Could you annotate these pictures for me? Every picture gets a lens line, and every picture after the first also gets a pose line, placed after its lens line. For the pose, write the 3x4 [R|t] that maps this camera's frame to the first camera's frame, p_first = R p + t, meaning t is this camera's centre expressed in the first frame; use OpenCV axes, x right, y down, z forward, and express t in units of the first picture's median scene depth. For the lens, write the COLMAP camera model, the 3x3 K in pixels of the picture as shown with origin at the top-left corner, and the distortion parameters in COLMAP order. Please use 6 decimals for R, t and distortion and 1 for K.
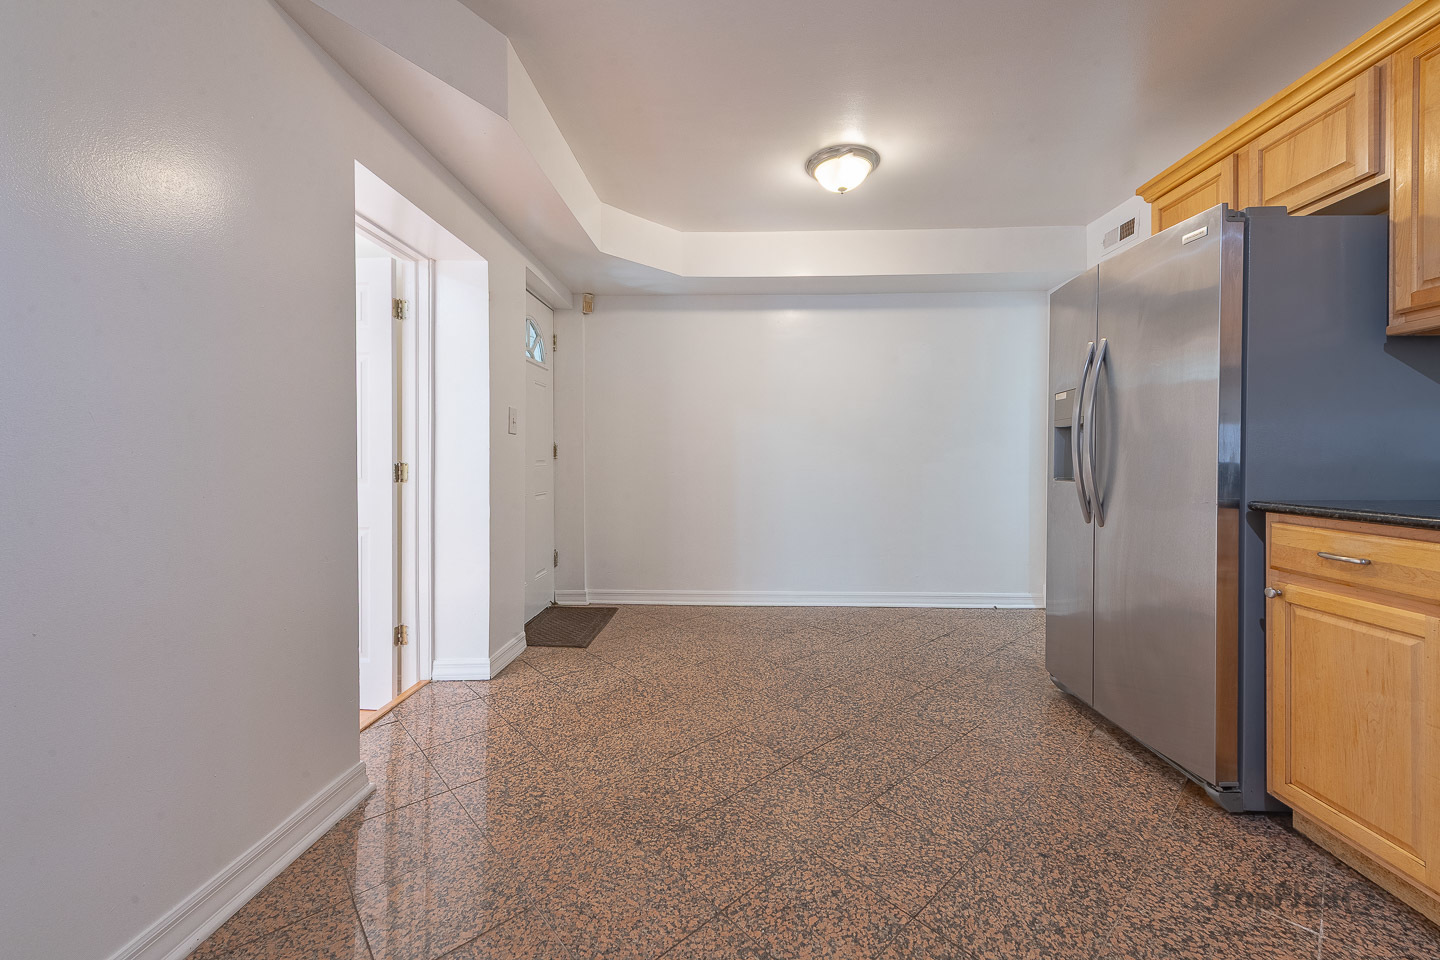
lens RADIAL K [[567.8, 0, 719.5], [0, 567.8, 464.8], [0, 0, 1]] dist [0.010967, -0.002645]
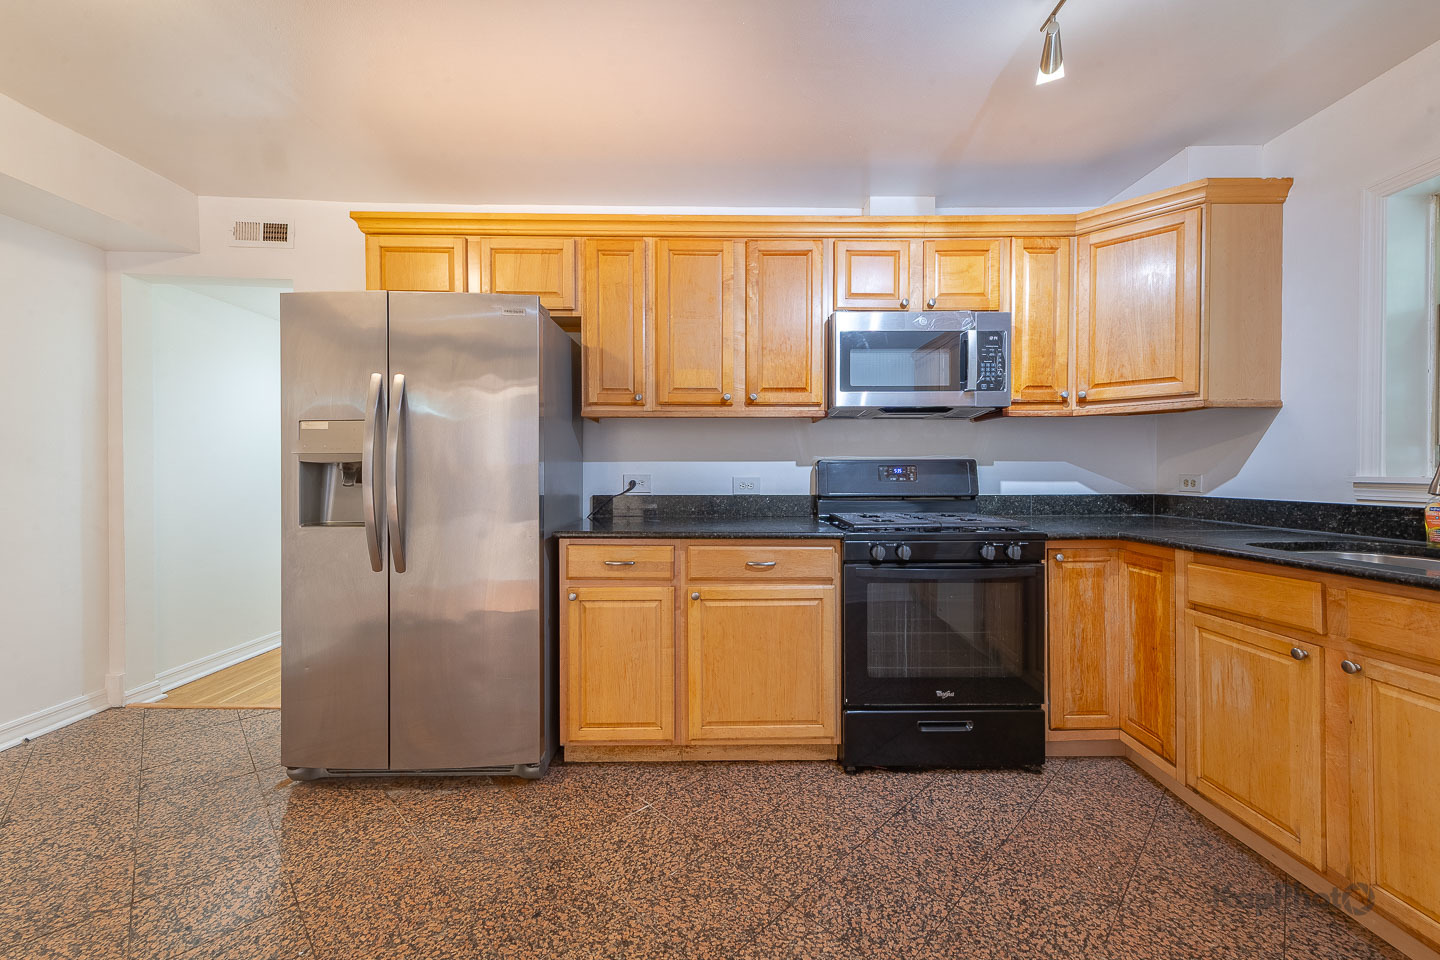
lens RADIAL K [[567.8, 0, 734.5], [0, 567.8, 474.3], [0, 0, 1]] dist [0.010967, -0.002645]
pose [[-0.055681, -0.008614, 0.998411, -0.340667], [0.009751, 0.999910, 0.009170, -0.064678], [-0.998401, 0.010246, -0.055592, 0.561801]]
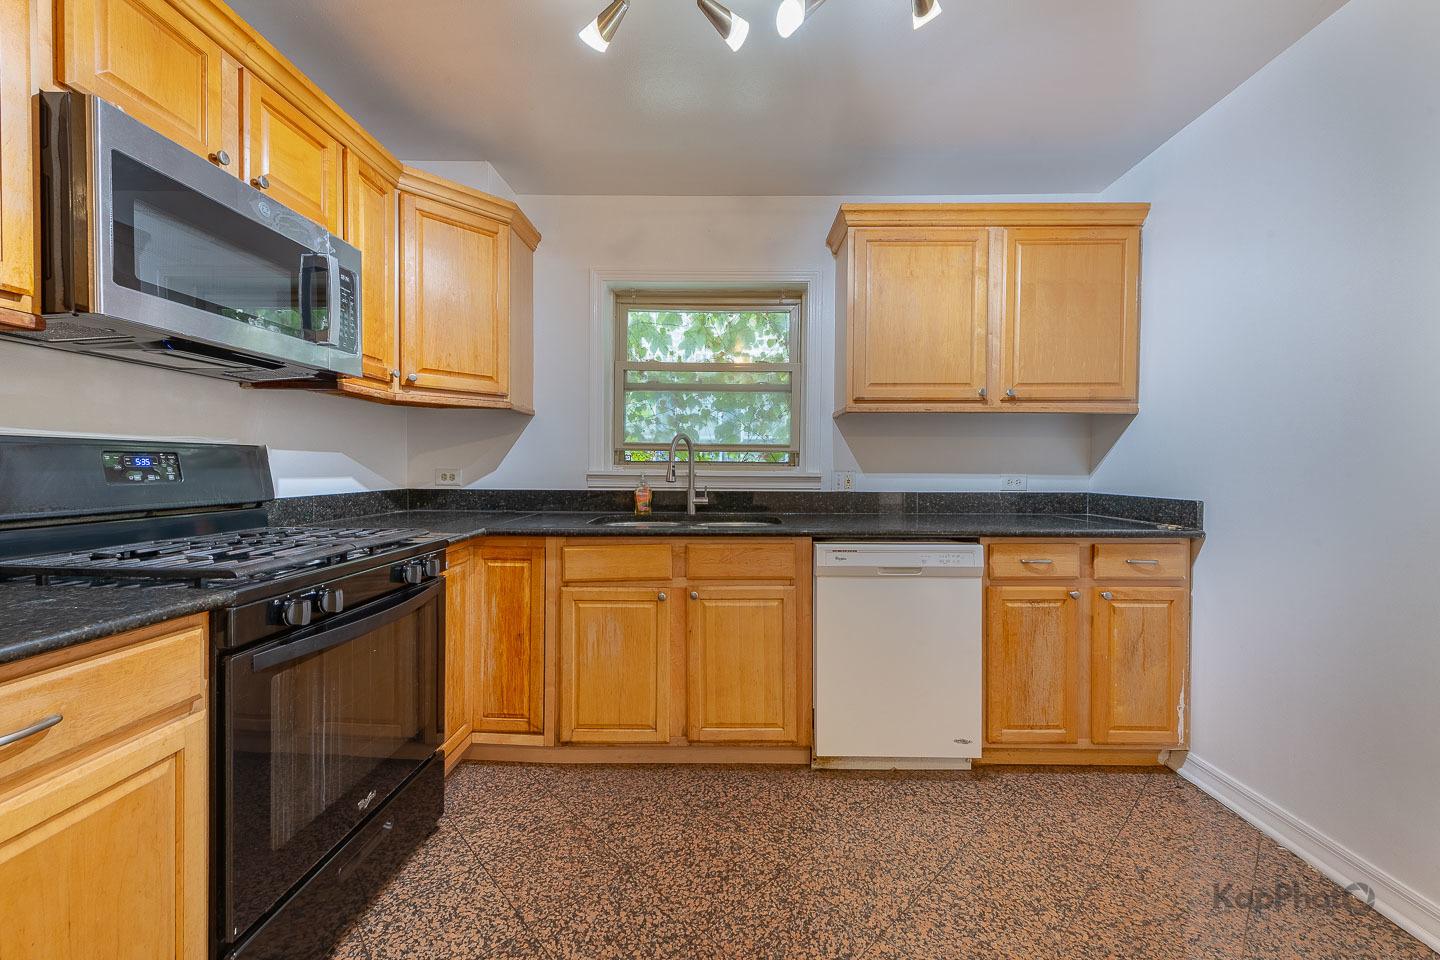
lens RADIAL K [[567.8, 0, 720.7], [0, 567.8, 475.9], [0, 0, 1]] dist [0.010967, -0.002645]
pose [[-0.999850, -0.009304, -0.014638, 0.314349], [-0.009679, 0.999620, 0.025800, -0.065454], [0.014393, 0.025937, -0.999560, 0.838242]]
